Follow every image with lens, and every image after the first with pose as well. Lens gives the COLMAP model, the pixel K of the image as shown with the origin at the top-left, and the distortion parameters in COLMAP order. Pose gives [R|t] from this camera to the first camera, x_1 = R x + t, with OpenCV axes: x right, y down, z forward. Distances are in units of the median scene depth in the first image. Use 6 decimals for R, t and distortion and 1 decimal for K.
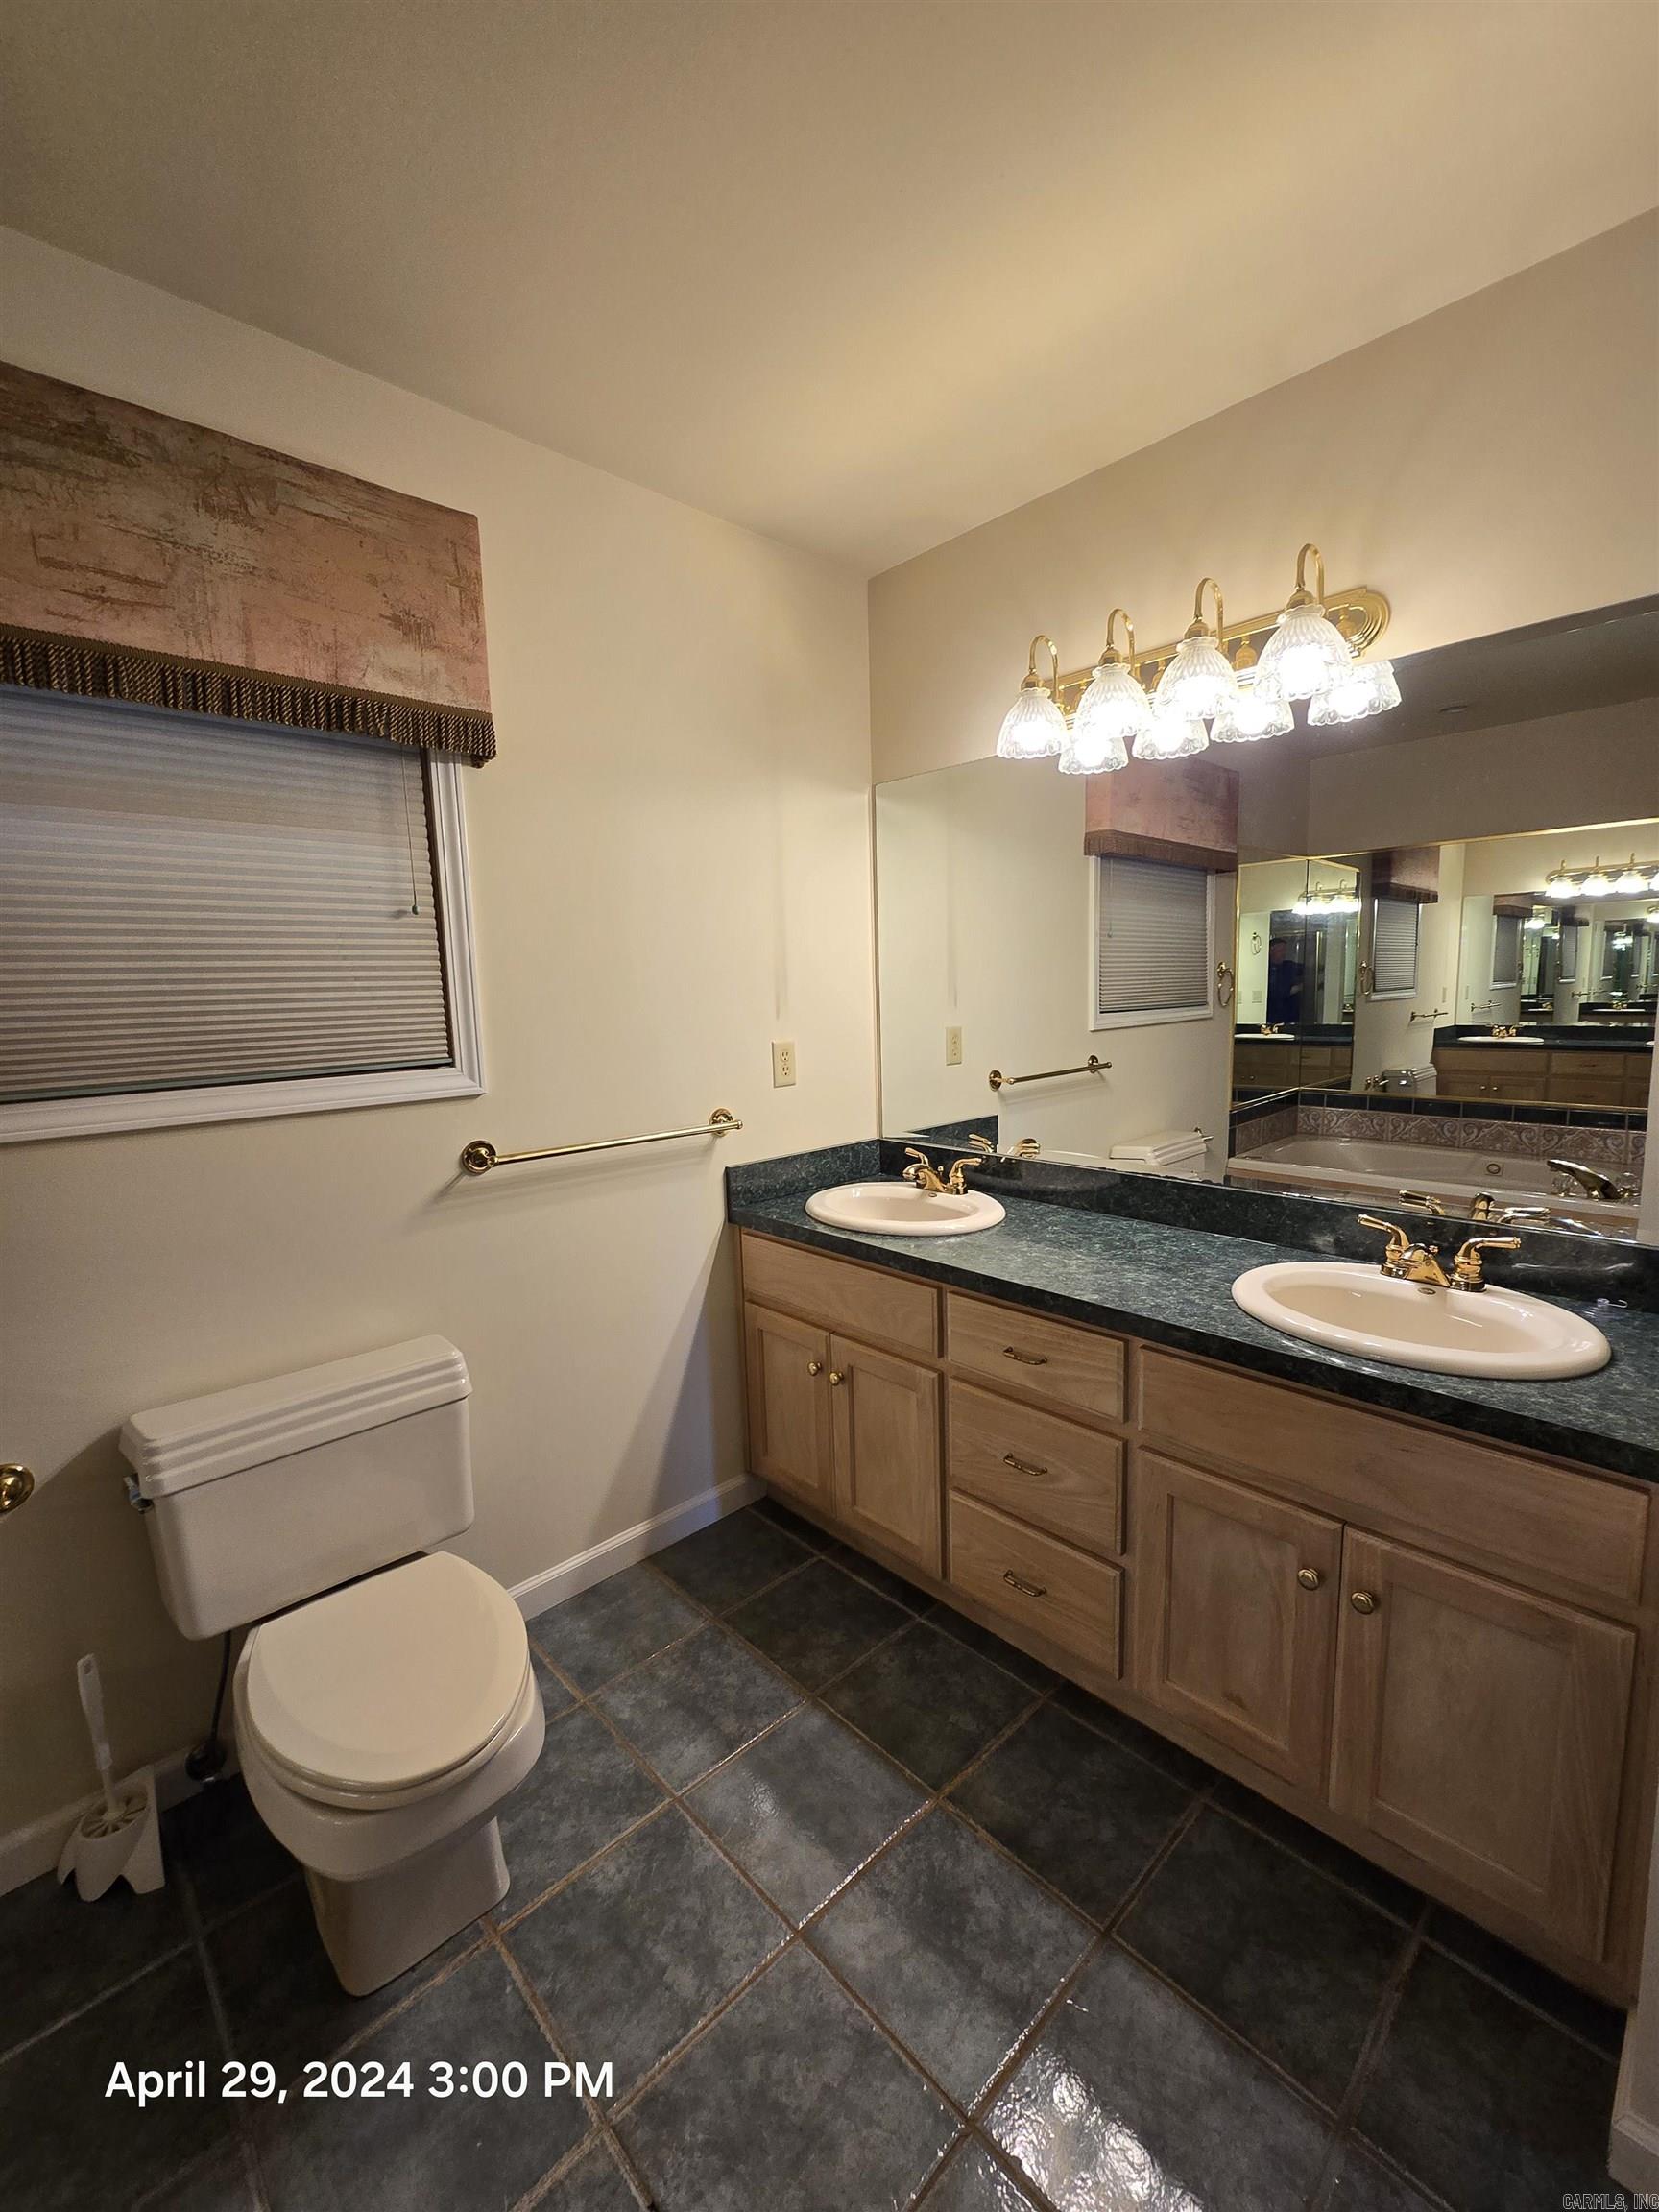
lens RADIAL K [[905.0, 0, 830.4], [0, 905.0, 1107.1], [0, 0, 1]] dist [-0.006160, 0.001167]
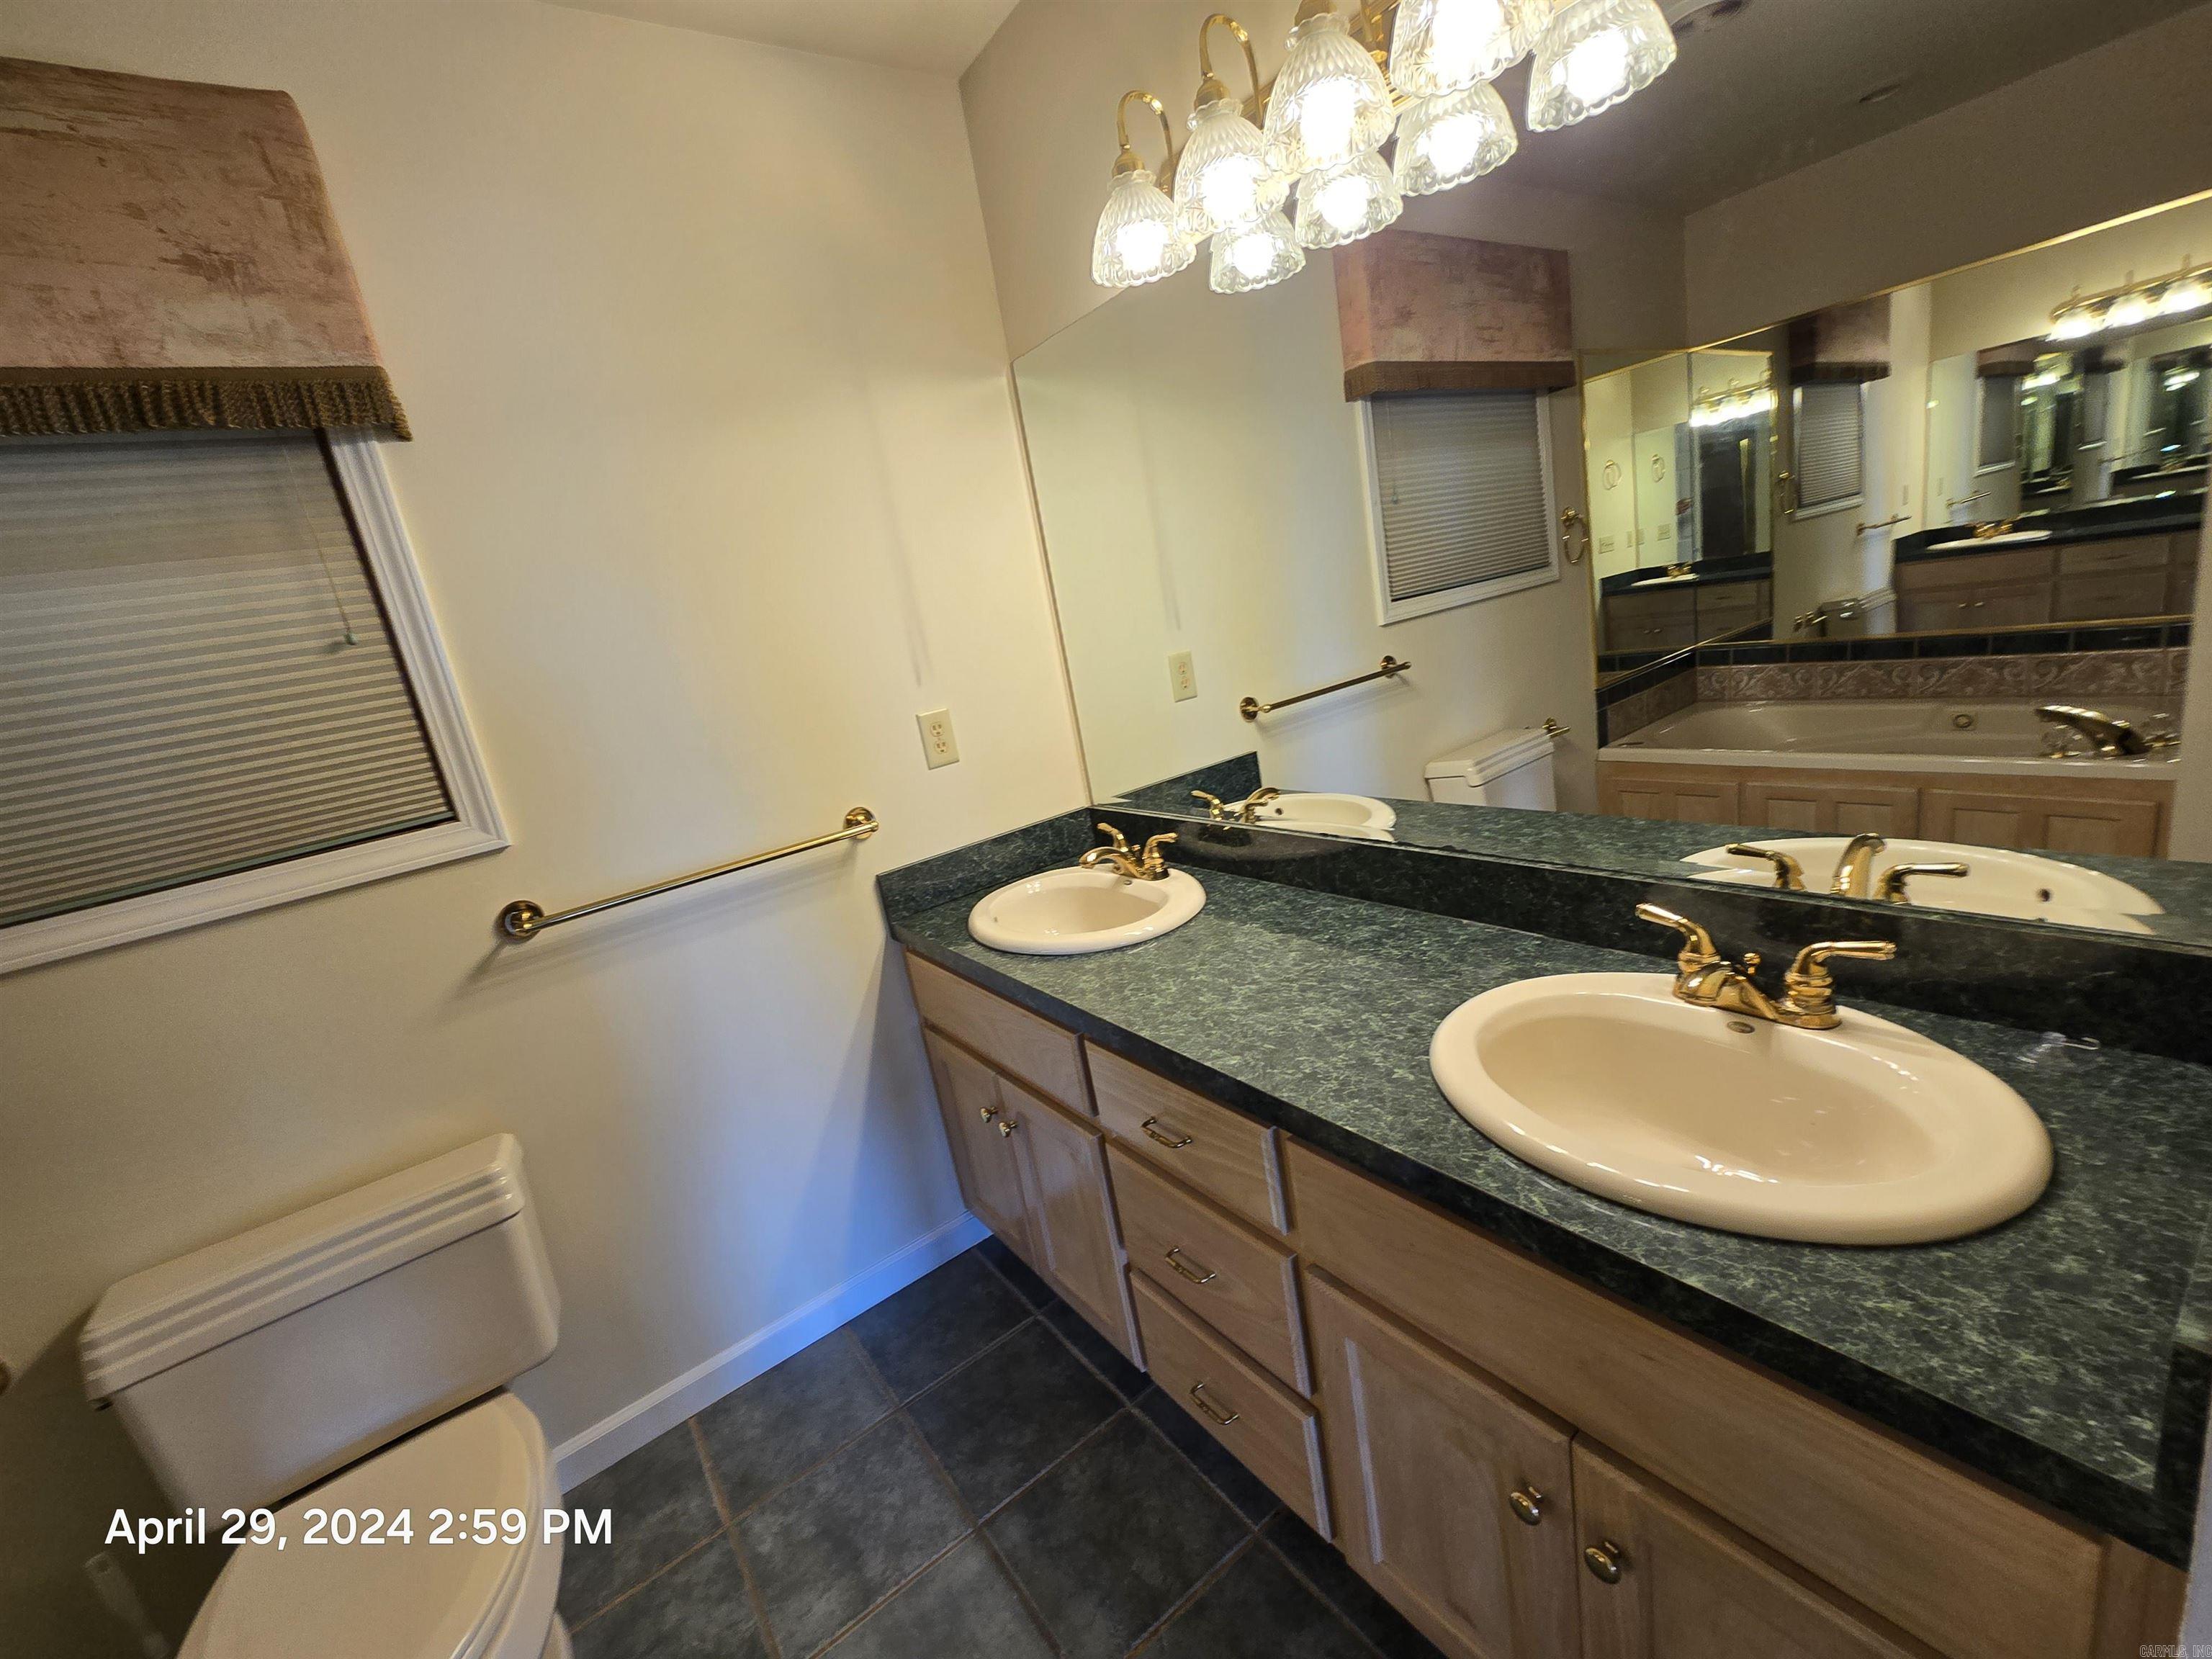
lens RADIAL K [[905.0, 0, 1096.6], [0, 905.0, 829.2], [0, 0, 1]] dist [-0.006160, 0.001167]
pose [[0.980145, -0.111650, -0.163862, 0.282101], [0.130624, 0.985314, 0.109971, -0.051211], [0.149177, -0.129192, 0.980334, 0.276205]]
